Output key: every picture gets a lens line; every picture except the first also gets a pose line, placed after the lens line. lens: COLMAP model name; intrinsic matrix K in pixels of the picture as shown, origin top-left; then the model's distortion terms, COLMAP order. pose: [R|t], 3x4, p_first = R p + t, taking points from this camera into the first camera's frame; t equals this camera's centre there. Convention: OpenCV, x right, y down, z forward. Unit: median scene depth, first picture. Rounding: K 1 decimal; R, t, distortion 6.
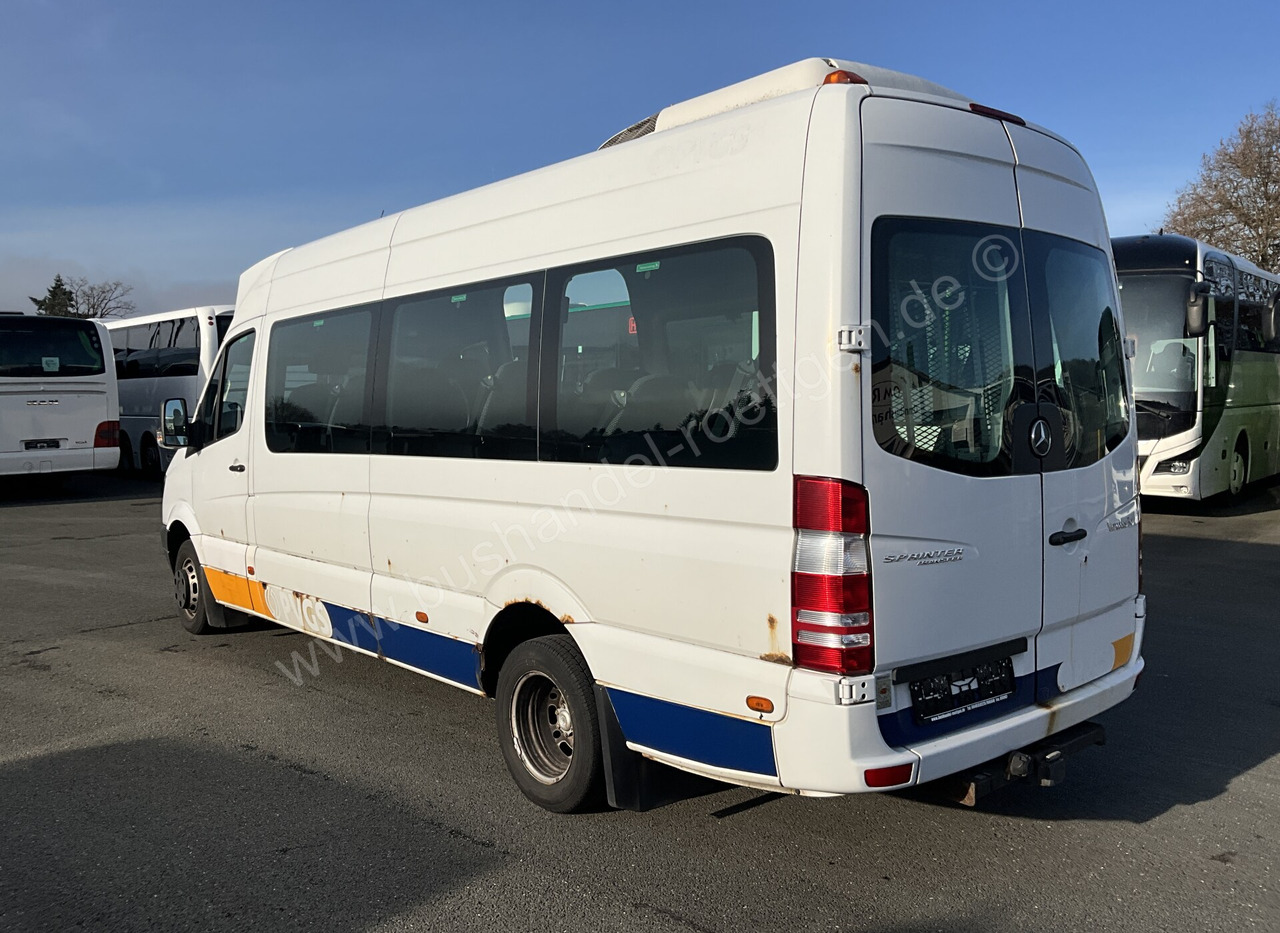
lens RADIAL K [[1058.4, 0, 639.2], [0, 1058.4, 462.5], [0, 0, 1]] dist [0.005458, 0.000005]
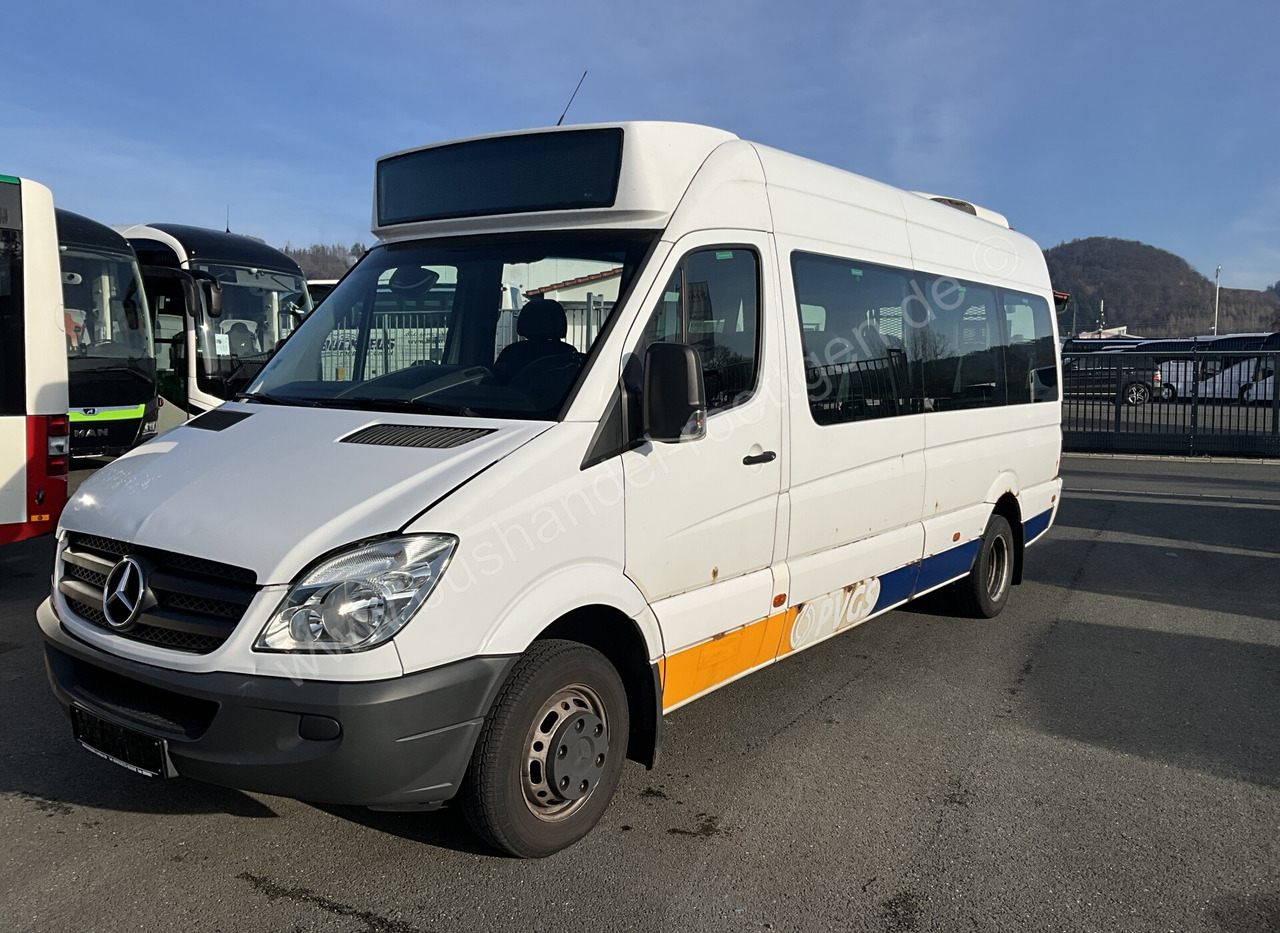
lens RADIAL K [[1058.4, 0, 638.8], [0, 1058.4, 469.9], [0, 0, 1]] dist [0.005458, 0.000005]
pose [[-0.223609, -0.081360, 0.971277, -1.134043], [0.043595, 0.994678, 0.093356, -0.058441], [-0.973704, 0.063218, -0.218872, 1.382195]]
